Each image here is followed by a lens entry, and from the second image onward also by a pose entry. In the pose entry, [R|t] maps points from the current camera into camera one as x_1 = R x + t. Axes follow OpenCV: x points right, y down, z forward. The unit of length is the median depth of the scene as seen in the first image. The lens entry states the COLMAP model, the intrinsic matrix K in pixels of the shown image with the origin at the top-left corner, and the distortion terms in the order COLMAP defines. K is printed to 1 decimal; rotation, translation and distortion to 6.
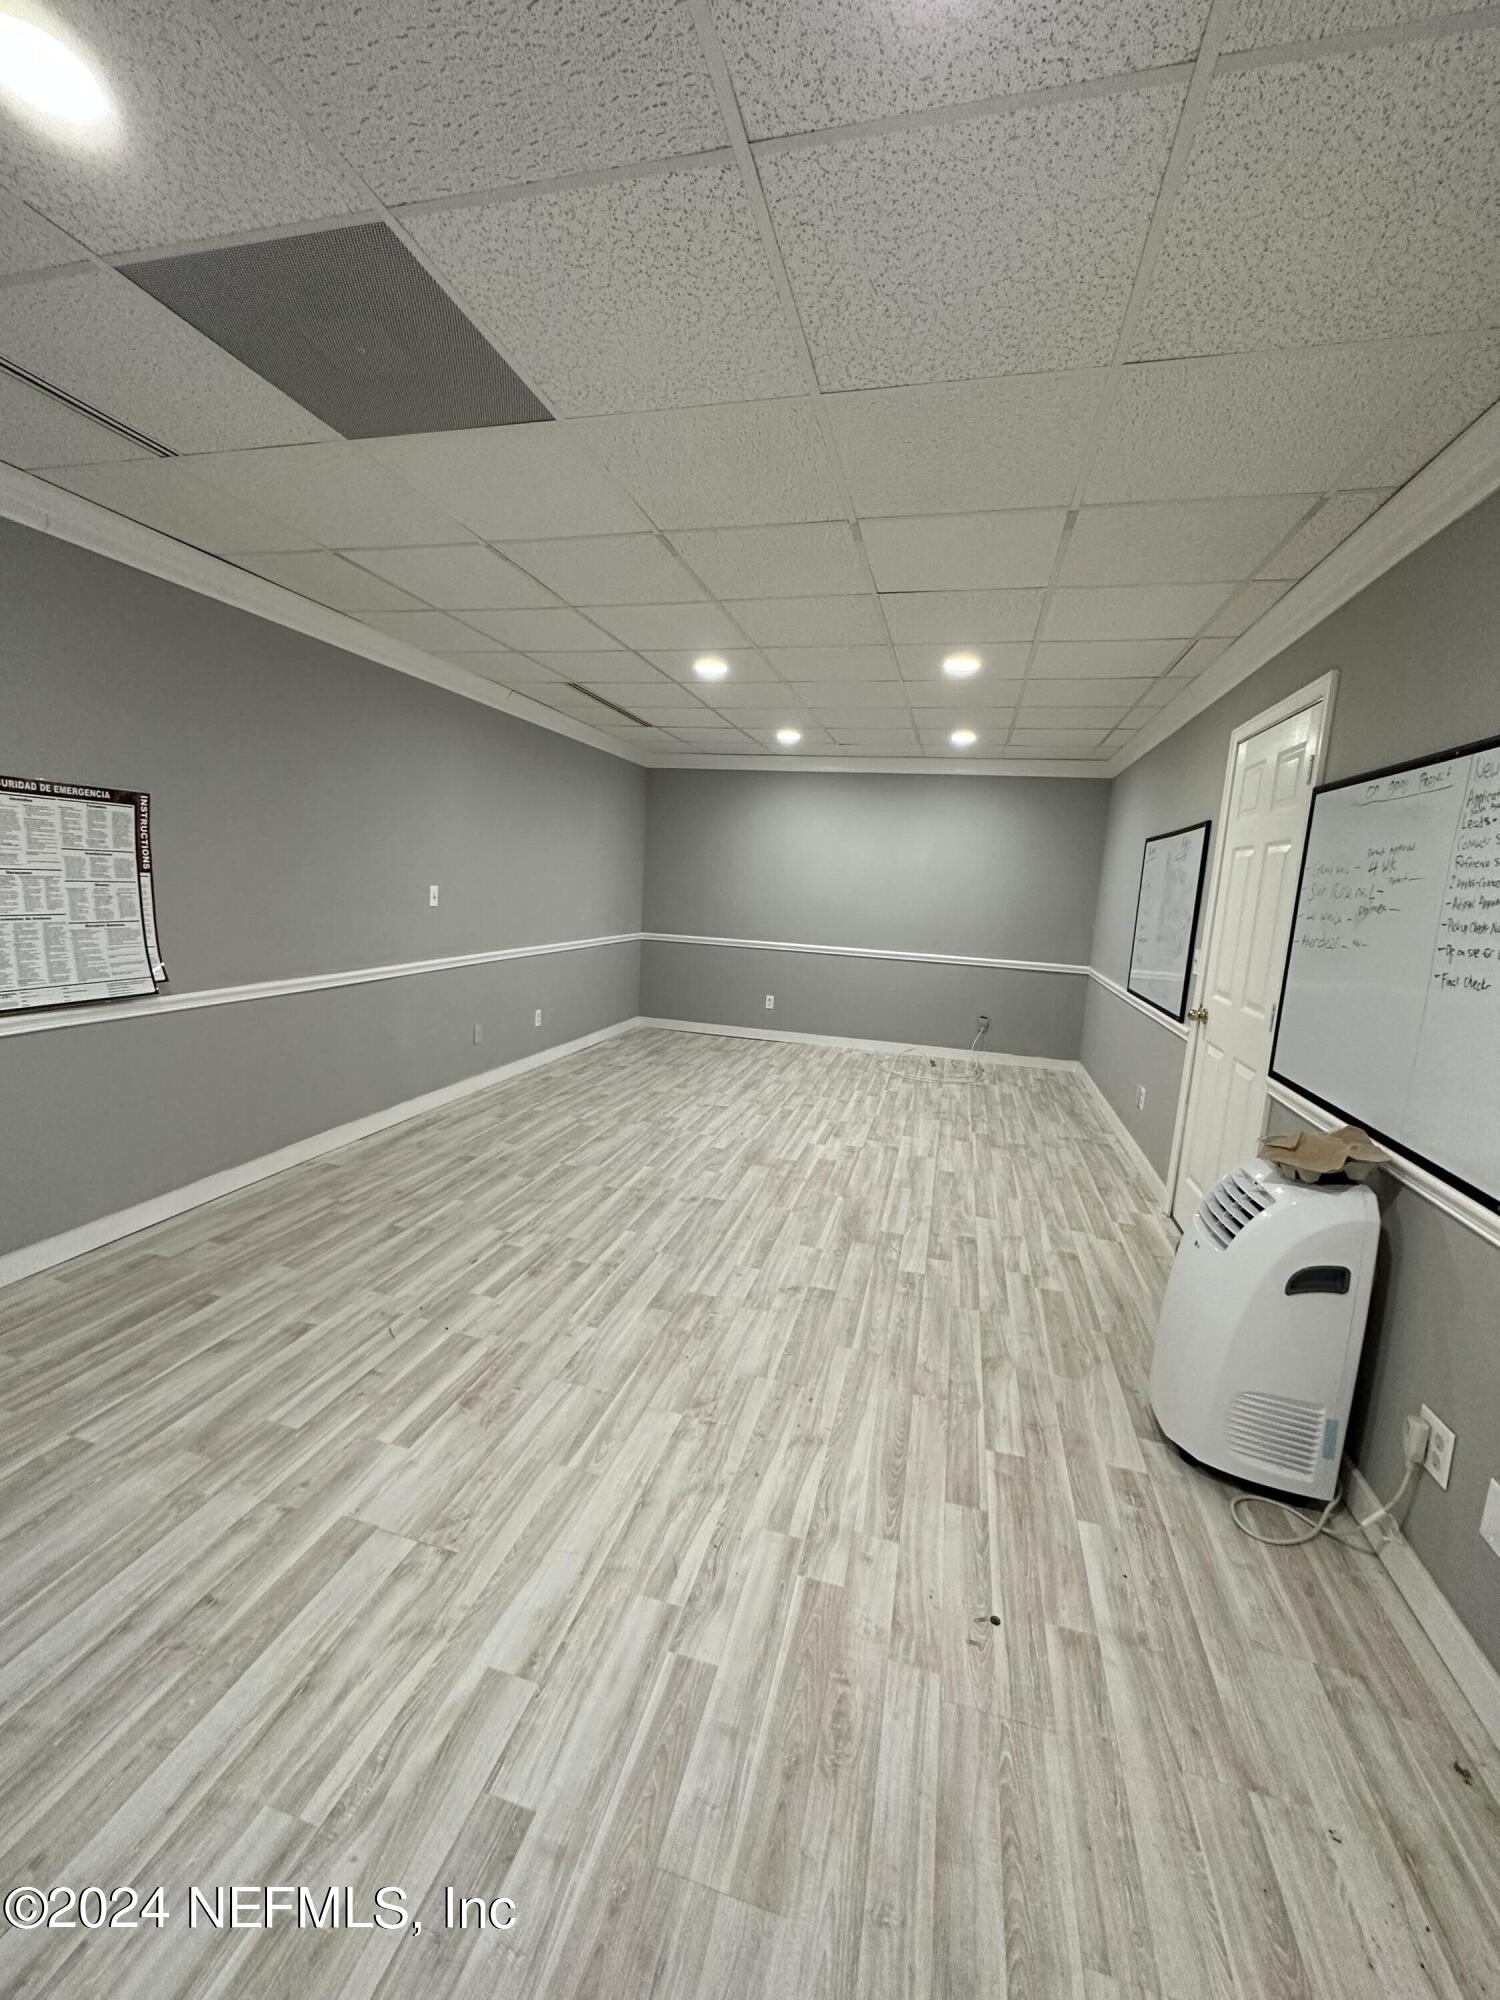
lens RADIAL K [[797.0, 0, 750.0], [0, 797.0, 1000.0], [0, 0, 1]] dist [0.000389, -0.000244]
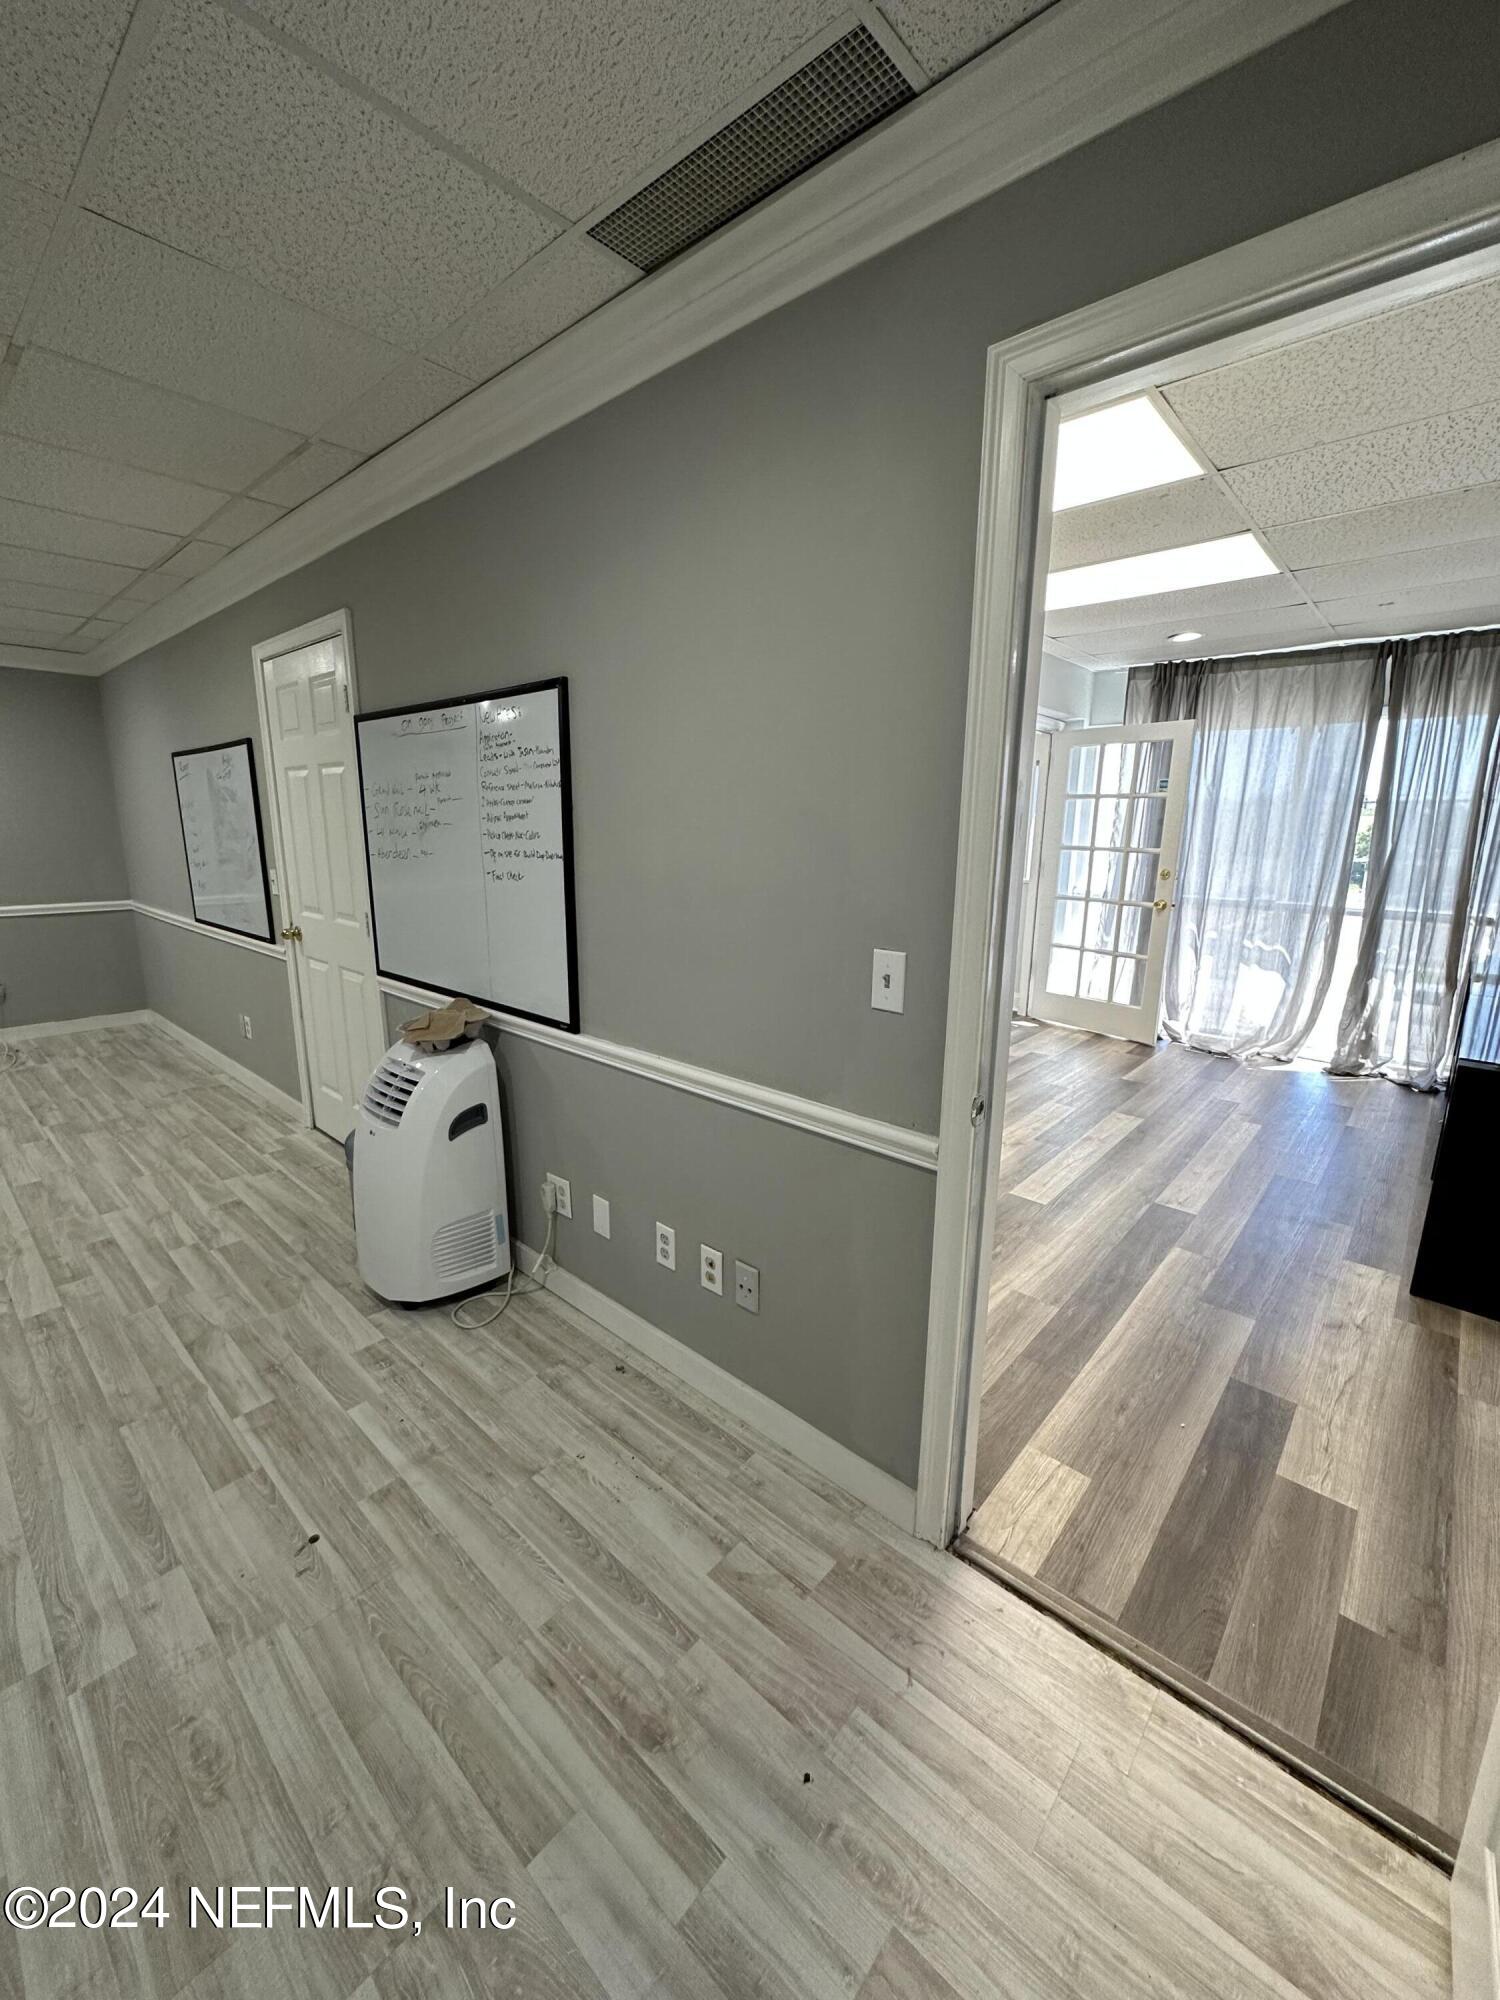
lens RADIAL K [[797.0, 0, 750.0], [0, 797.0, 1000.0], [0, 0, 1]] dist [0.000389, -0.000244]
pose [[0.459442, -0.240200, 0.855112, -0.101104], [0.148119, 0.969978, 0.192883, -0.012652], [-0.875770, 0.038039, 0.481227, -0.016457]]
